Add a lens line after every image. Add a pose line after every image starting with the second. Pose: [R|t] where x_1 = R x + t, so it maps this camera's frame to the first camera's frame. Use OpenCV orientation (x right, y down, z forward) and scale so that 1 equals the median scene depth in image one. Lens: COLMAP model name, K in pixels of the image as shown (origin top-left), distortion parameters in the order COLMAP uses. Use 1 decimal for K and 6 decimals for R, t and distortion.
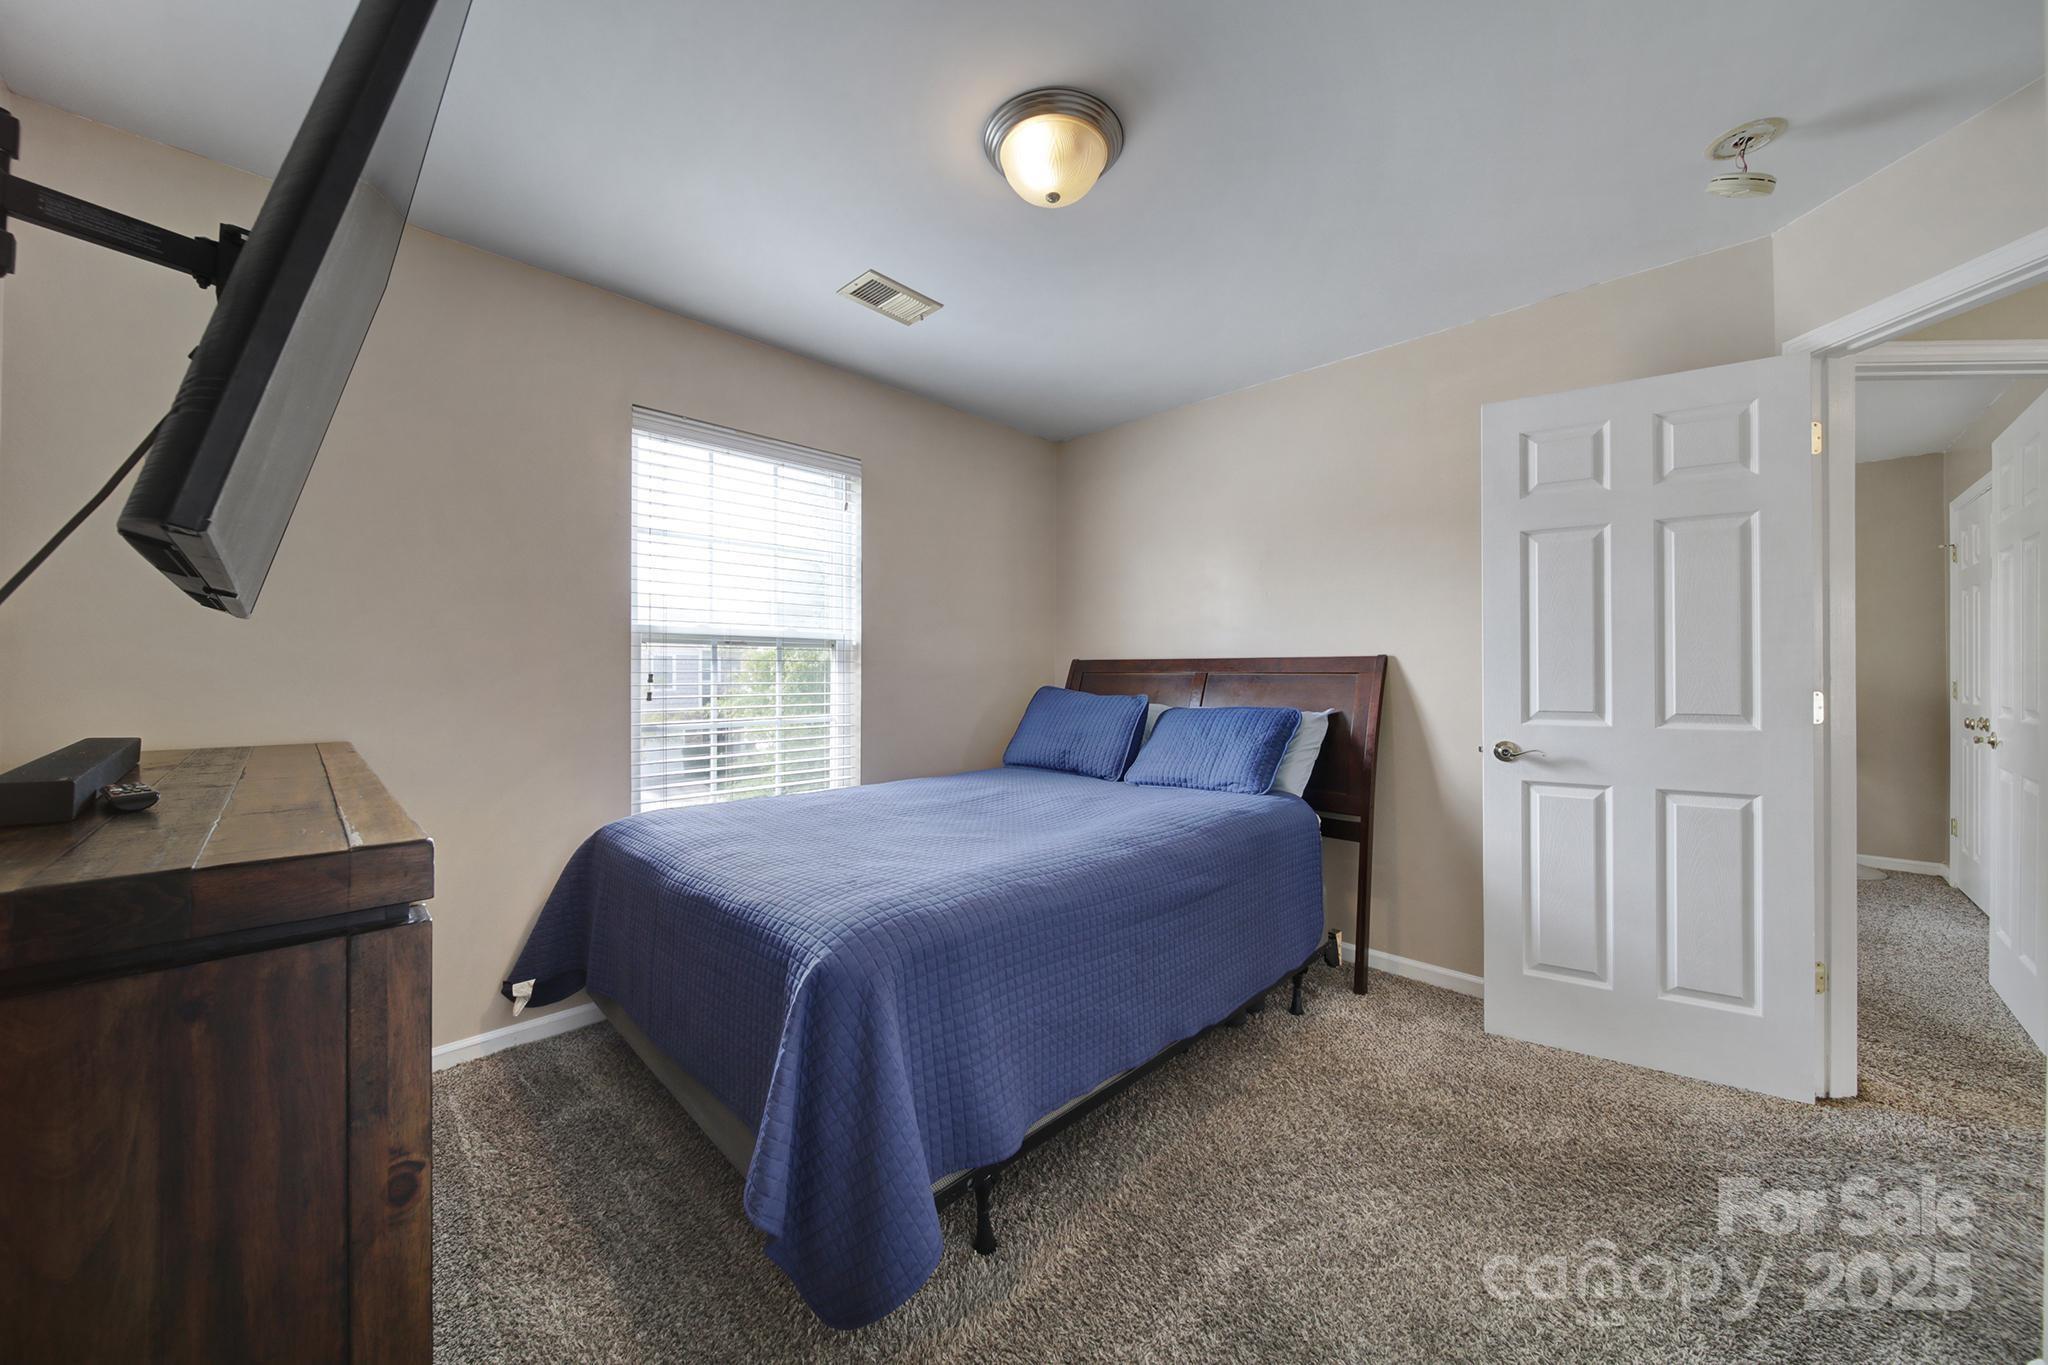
lens RADIAL K [[714.4, 0, 1038.7], [0, 714.4, 675.6], [0, 0, 1]] dist [-0.001574, -0.000248]
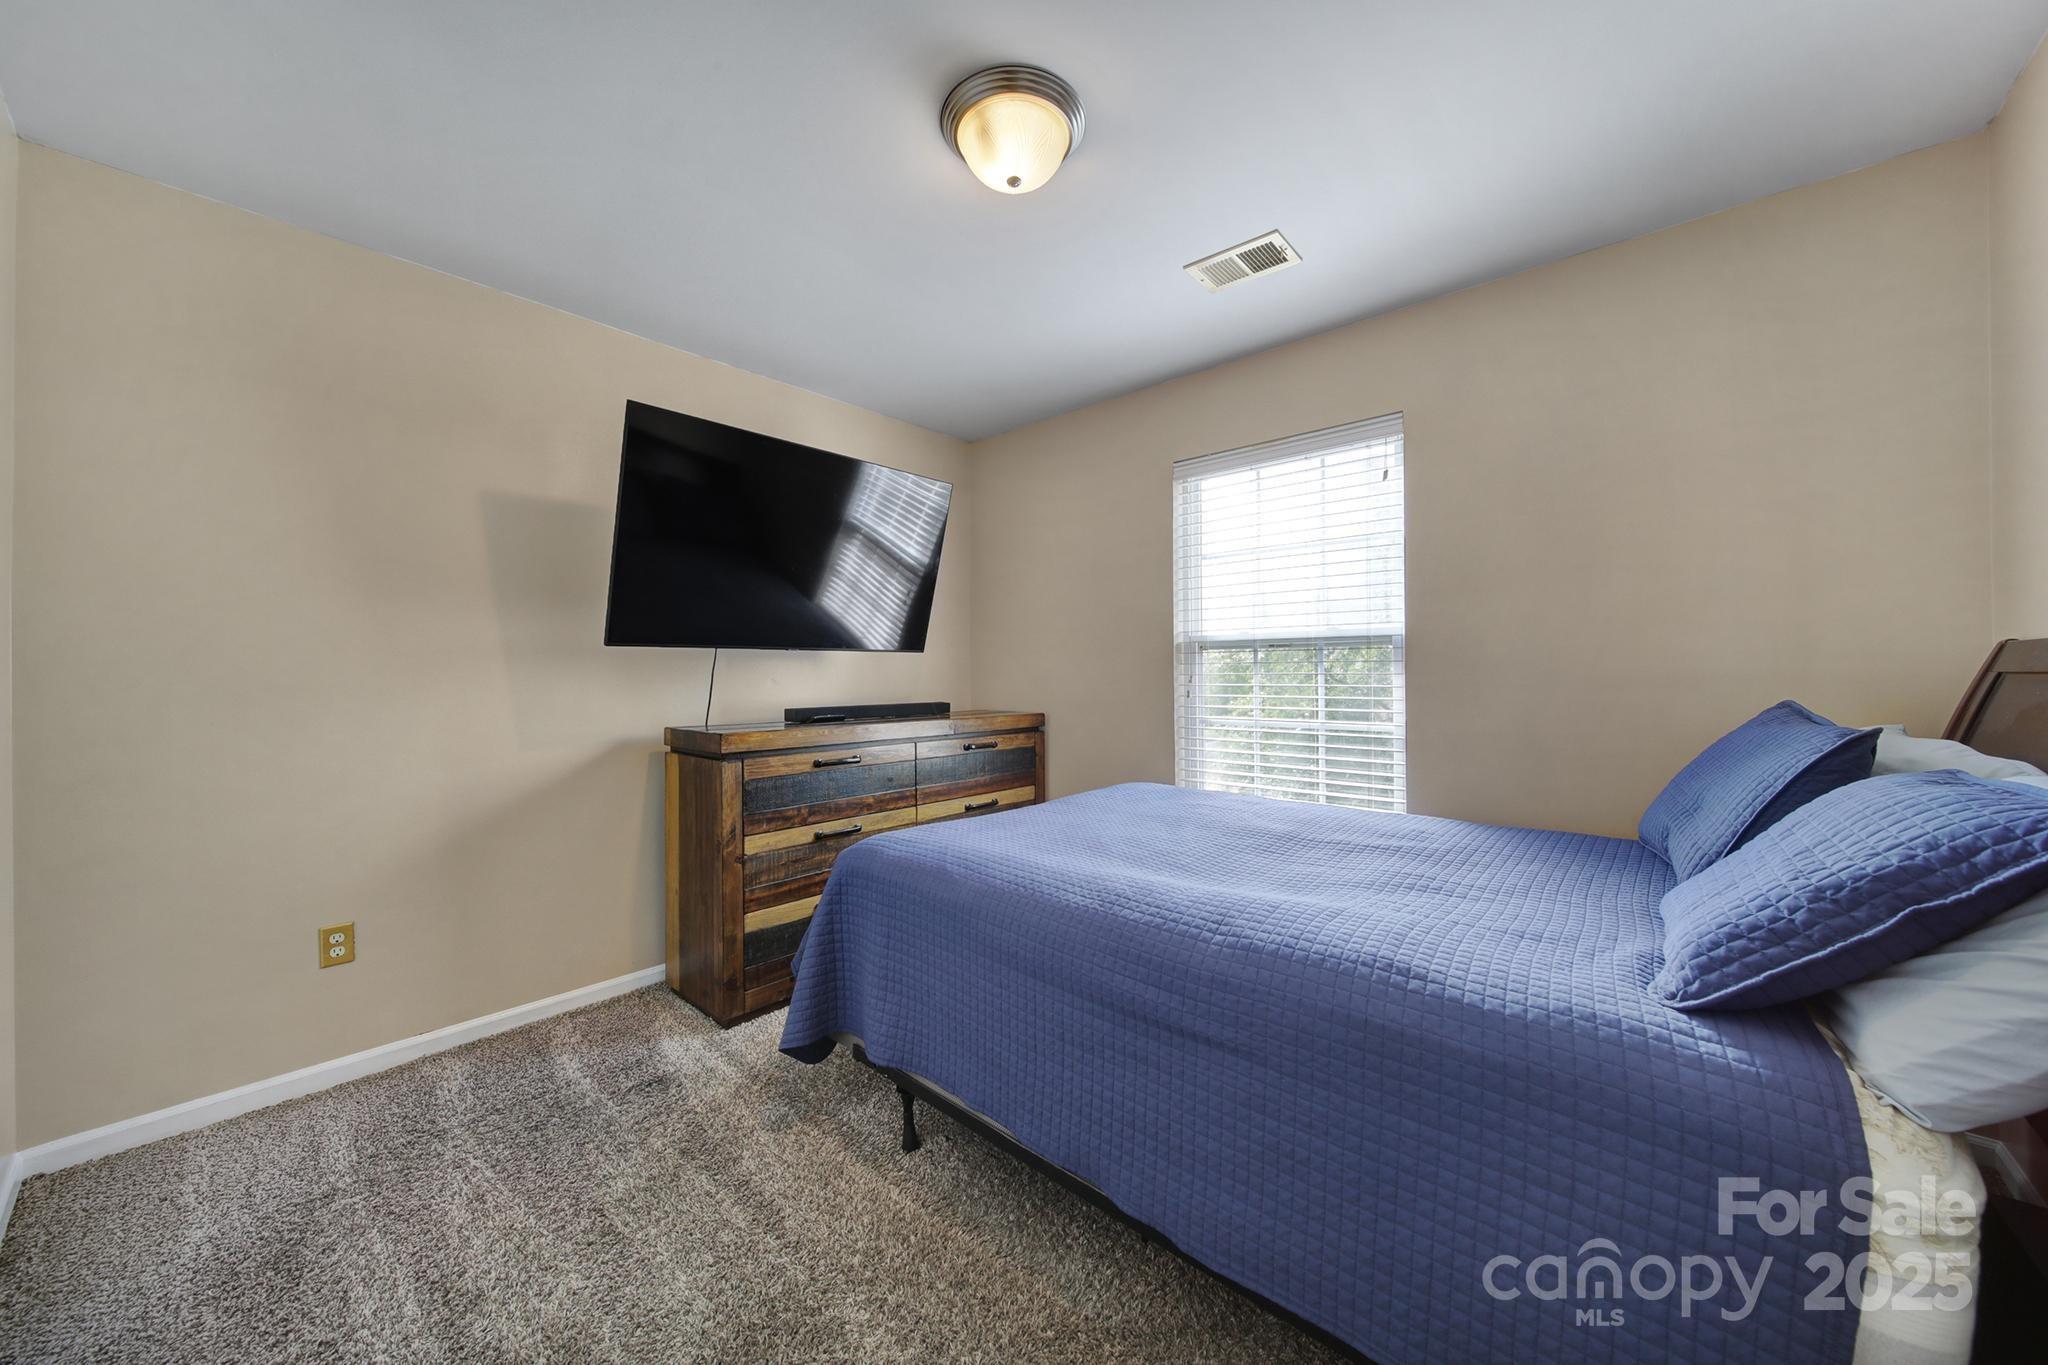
lens RADIAL K [[714.4, 0, 1018.3], [0, 714.4, 677.2], [0, 0, 1]] dist [-0.001574, -0.000248]
pose [[0.045367, 0.000775, -0.998970, 0.597188], [0.001364, 0.999999, 0.000838, -0.001814], [0.998969, -0.001400, 0.045366, 0.585791]]
